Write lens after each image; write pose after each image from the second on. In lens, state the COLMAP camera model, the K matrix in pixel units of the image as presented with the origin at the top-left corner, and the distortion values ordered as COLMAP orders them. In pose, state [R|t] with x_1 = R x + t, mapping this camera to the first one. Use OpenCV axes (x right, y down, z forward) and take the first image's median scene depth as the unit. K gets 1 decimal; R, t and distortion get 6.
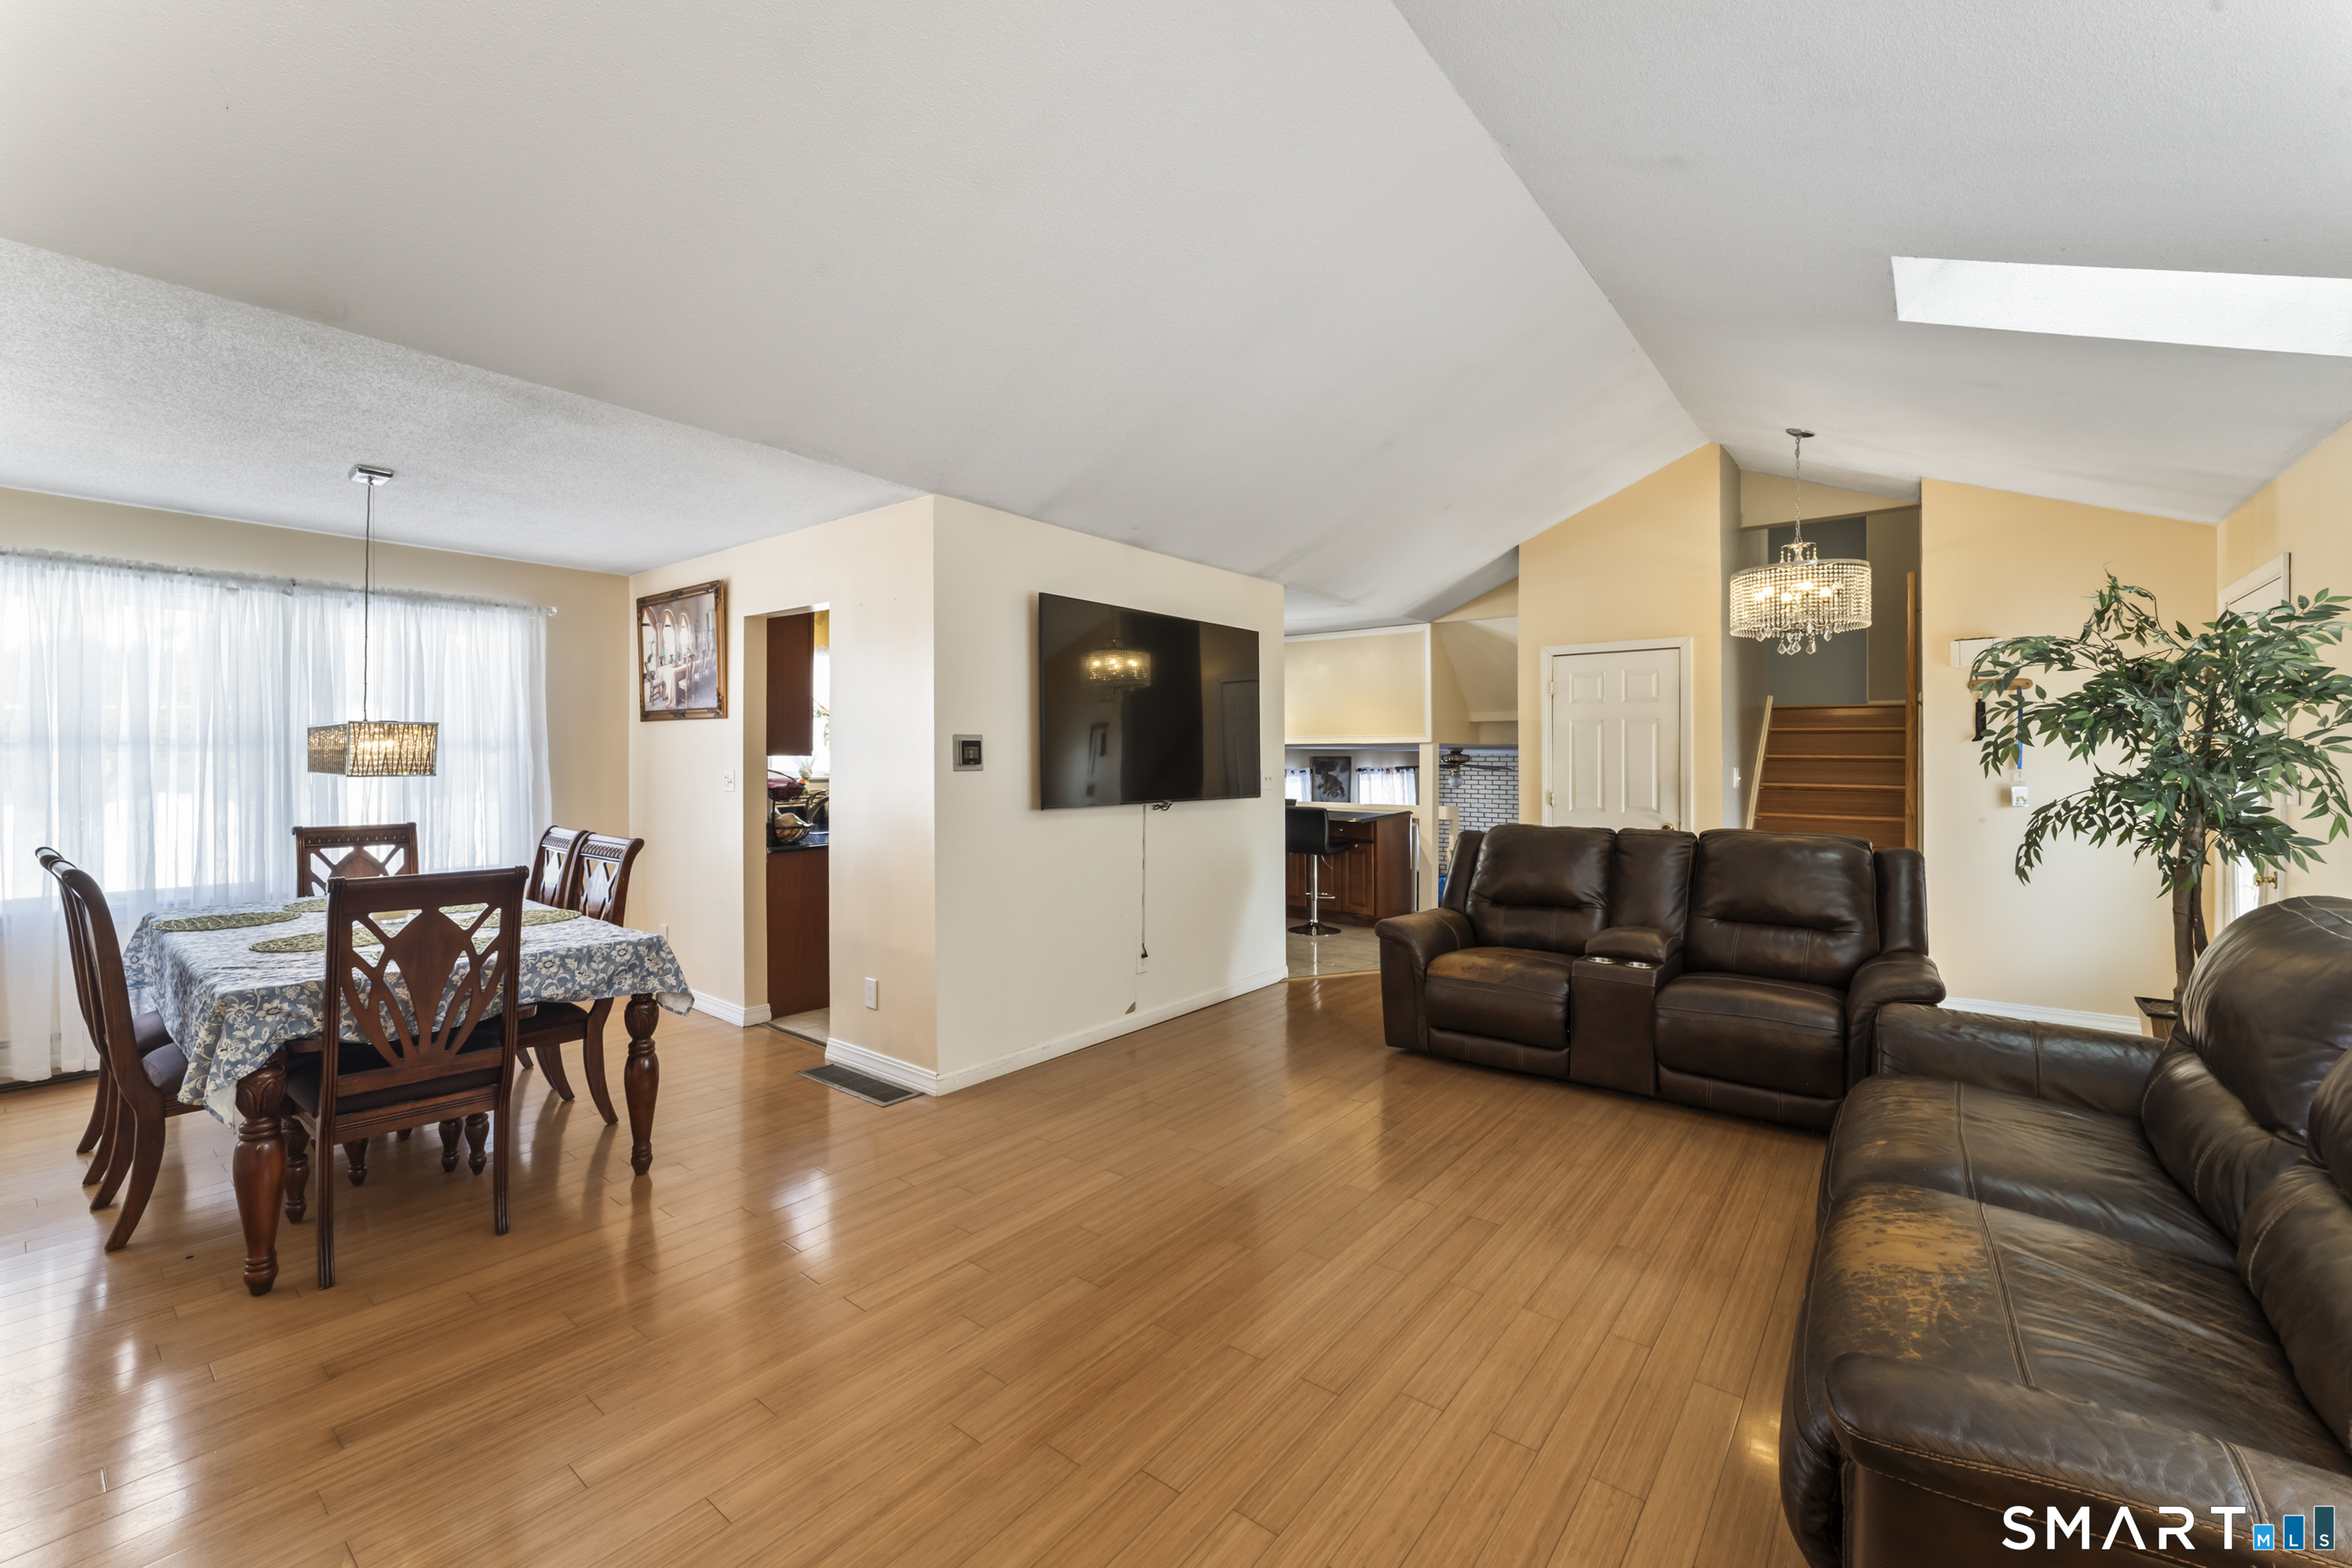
lens RADIAL K [[945.7, 0, 1155.0], [0, 945.7, 789.1], [0, 0, 1]] dist [-0.000331, -0.000088]
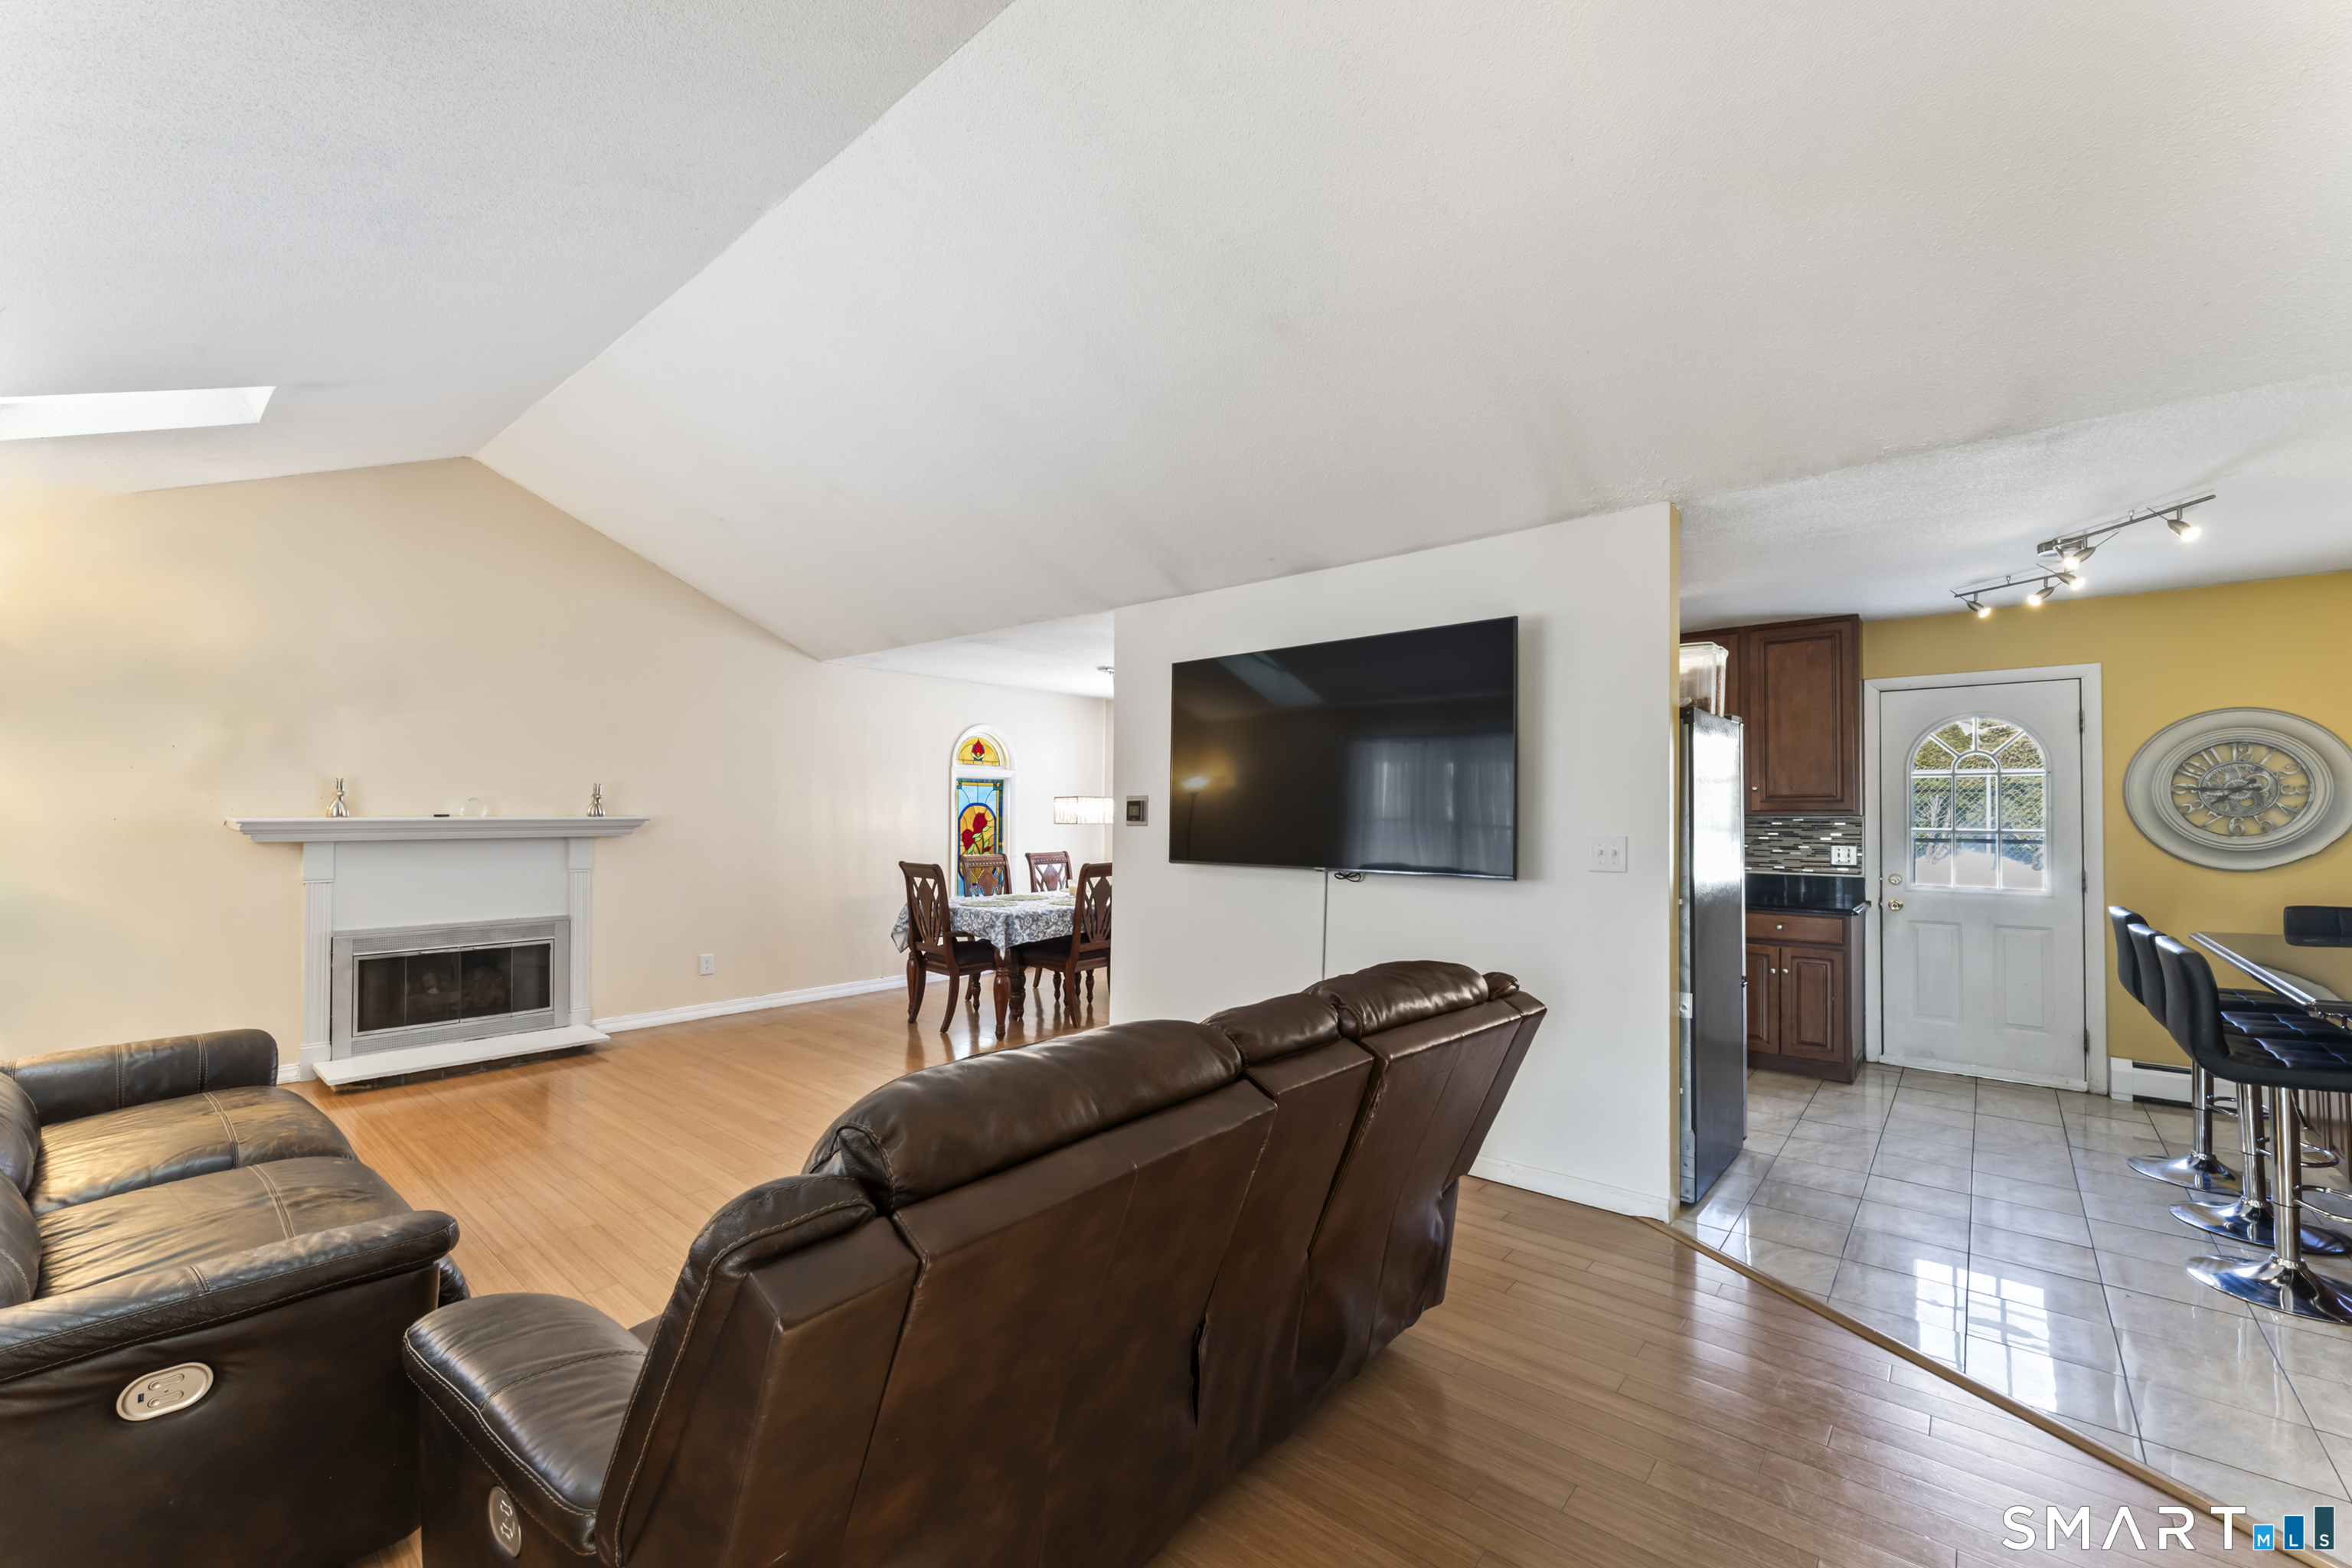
lens RADIAL K [[945.7, 0, 1155.0], [0, 945.7, 789.1], [0, 0, 1]] dist [-0.000331, -0.000088]
pose [[-0.033062, -0.022318, -0.999204, 0.968252], [-0.036296, 0.999118, -0.021116, -0.039694], [0.998794, 0.035569, -0.033843, 1.021774]]
